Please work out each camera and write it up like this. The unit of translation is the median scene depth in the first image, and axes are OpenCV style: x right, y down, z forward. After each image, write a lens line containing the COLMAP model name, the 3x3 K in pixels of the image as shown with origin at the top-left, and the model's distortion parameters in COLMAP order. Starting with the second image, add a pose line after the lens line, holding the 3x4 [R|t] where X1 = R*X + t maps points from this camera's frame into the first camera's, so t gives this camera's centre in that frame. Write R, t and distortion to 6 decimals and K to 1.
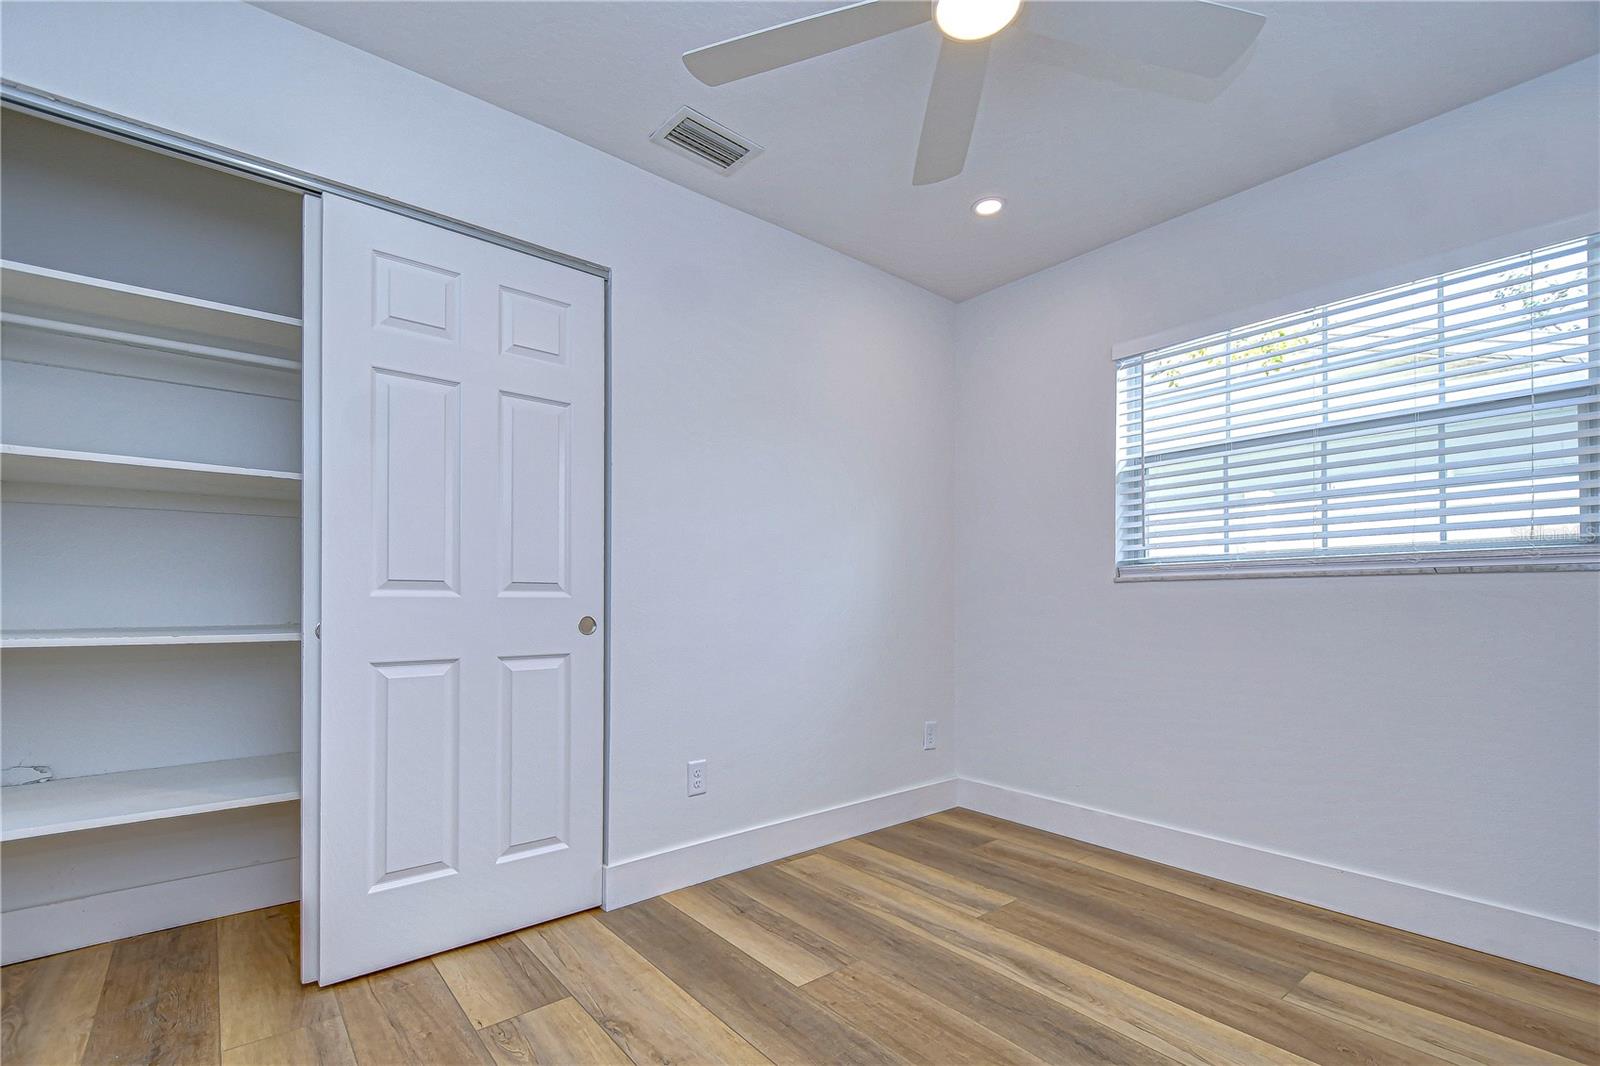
lens RADIAL K [[710.9, 0, 798.2], [0, 710.9, 596.8], [0, 0, 1]] dist [0.000999, -0.000734]
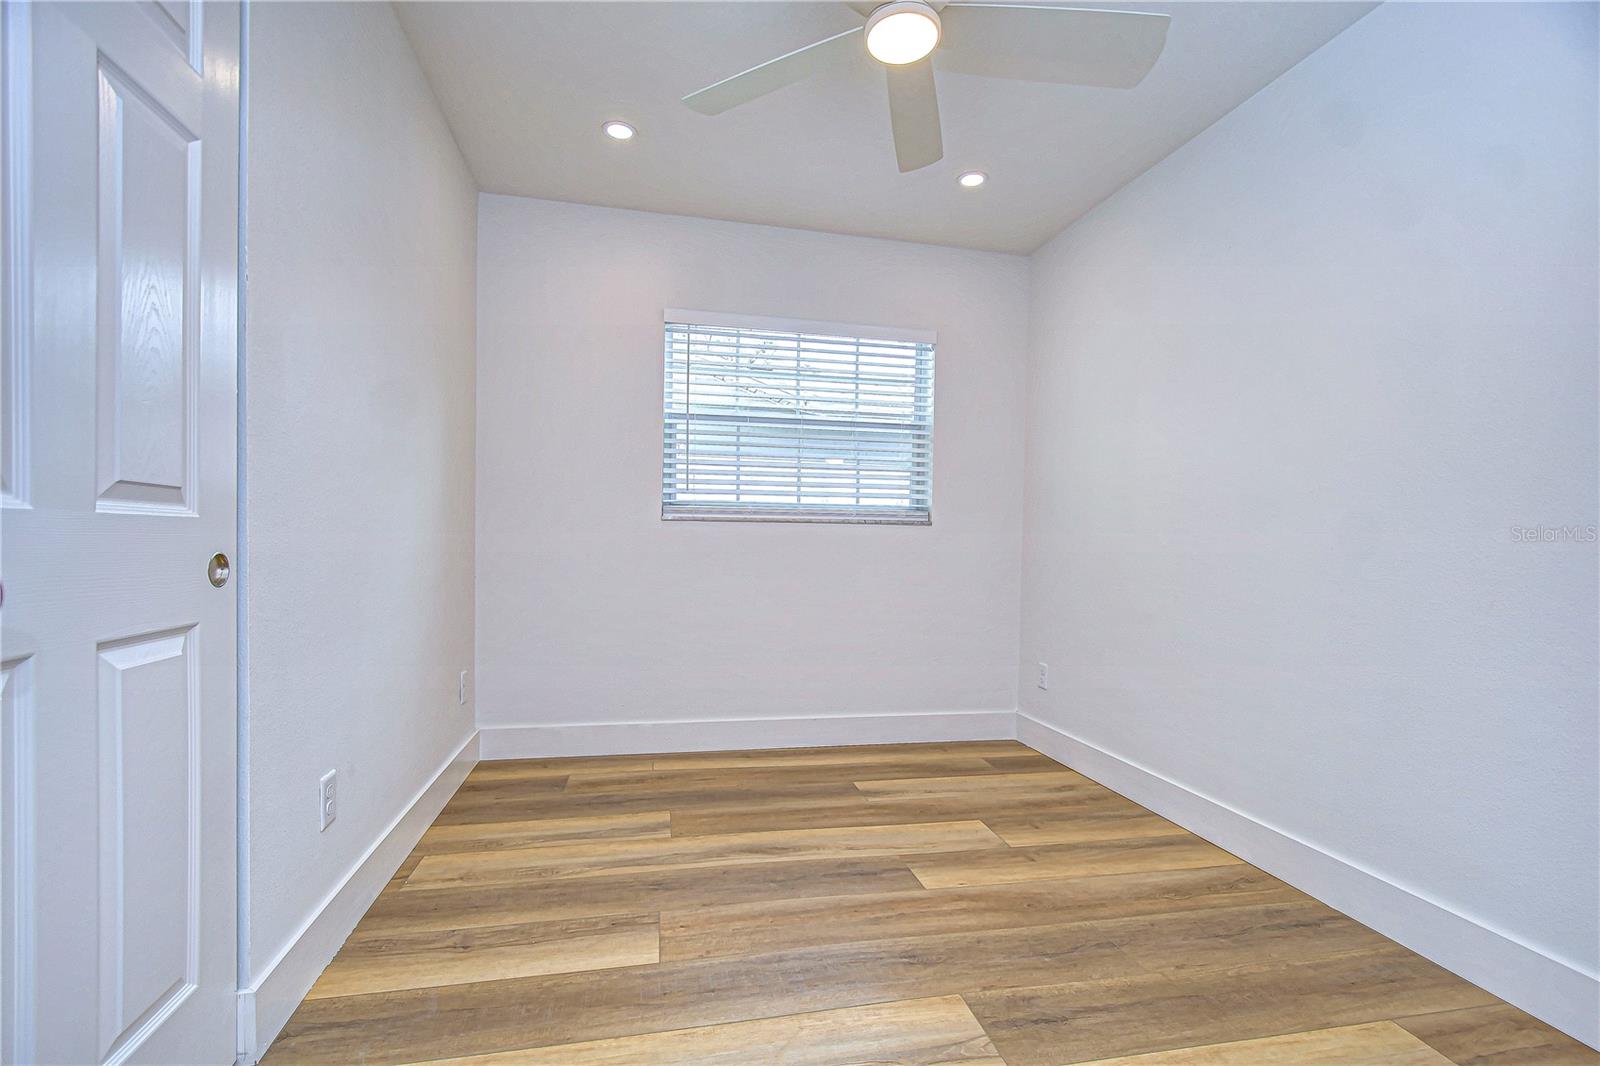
lens RADIAL K [[695.4, 0, 800.3], [0, 695.4, 564.8], [0, 0, 1]] dist [0.003716, -0.000788]
pose [[0.462588, -0.021020, 0.886324, -0.554654], [-0.023409, 0.999081, 0.035912, 0.007082], [-0.886264, -0.037360, 0.461671, 0.363880]]
